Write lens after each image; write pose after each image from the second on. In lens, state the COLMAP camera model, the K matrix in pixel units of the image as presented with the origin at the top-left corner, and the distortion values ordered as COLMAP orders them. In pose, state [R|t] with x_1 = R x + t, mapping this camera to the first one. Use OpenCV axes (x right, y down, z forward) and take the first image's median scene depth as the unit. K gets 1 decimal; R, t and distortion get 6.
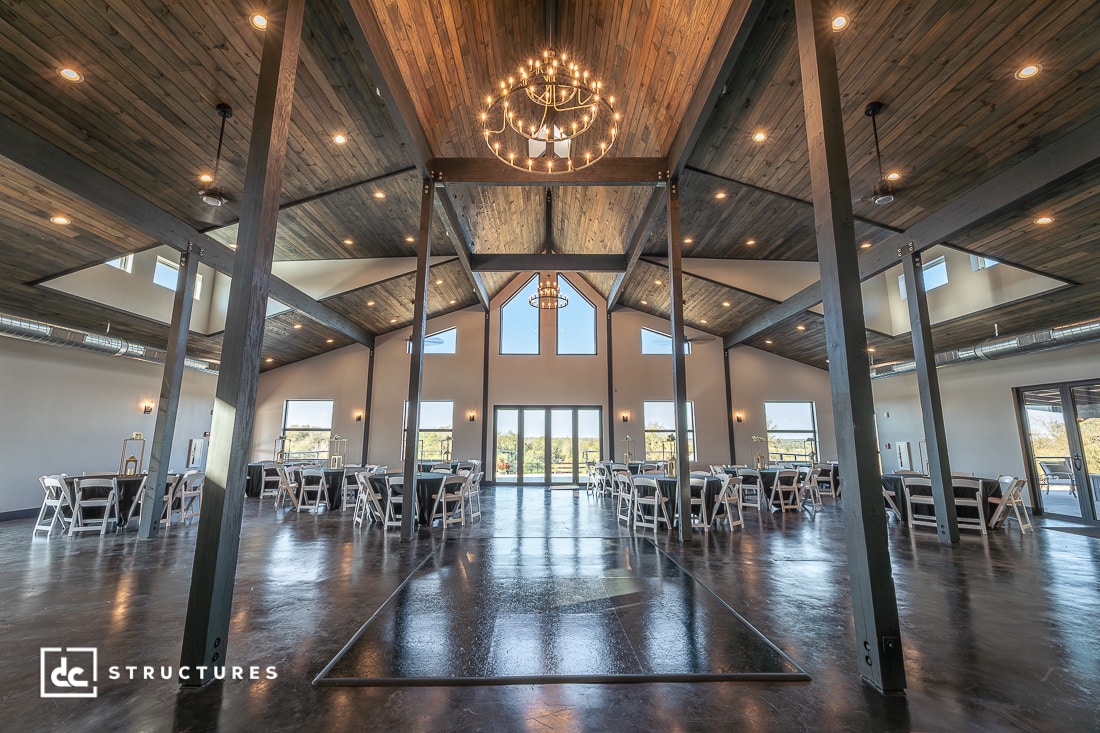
lens RADIAL K [[445.1, 0, 545.3], [0, 445.1, 363.3], [0, 0, 1]] dist [0.000001, -0.000077]
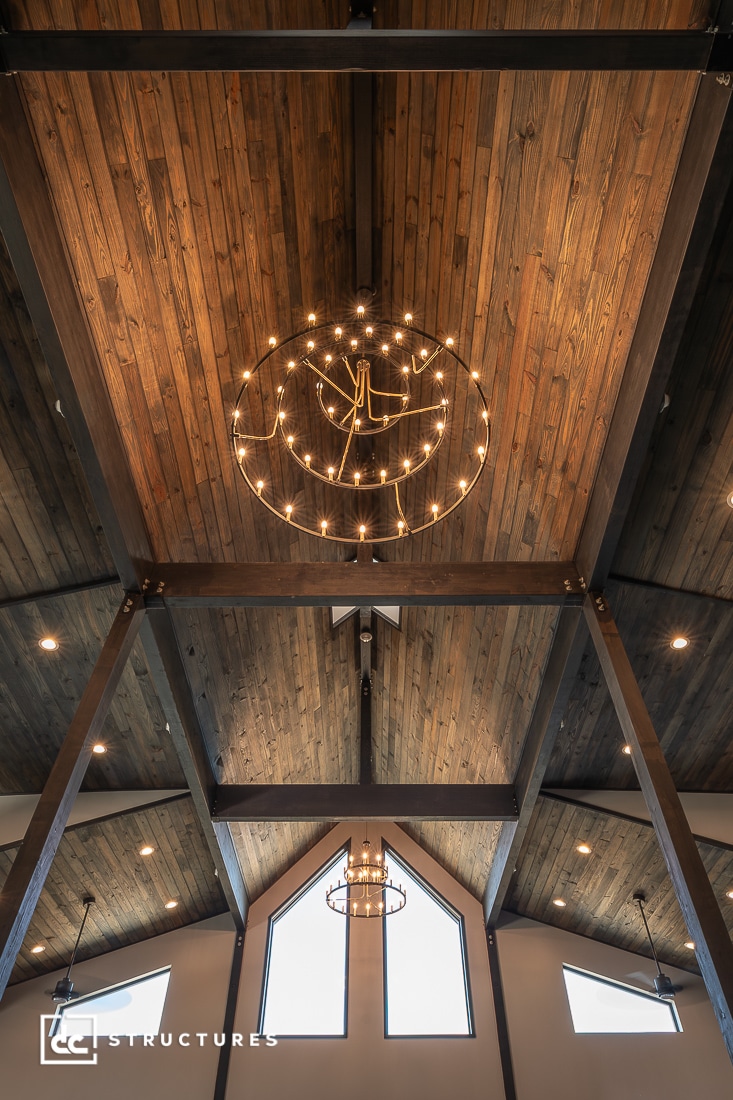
lens RADIAL K [[661.2, 0, 374.5], [0, 661.2, 549.8], [0, 0, 1]] dist [-0.002103, 0.000877]
pose [[0.999908, 0.000811, 0.013535, 0.009589], [0.008023, 0.769334, -0.638796, 0.045119], [-0.010931, 0.638846, 0.769257, 0.289904]]
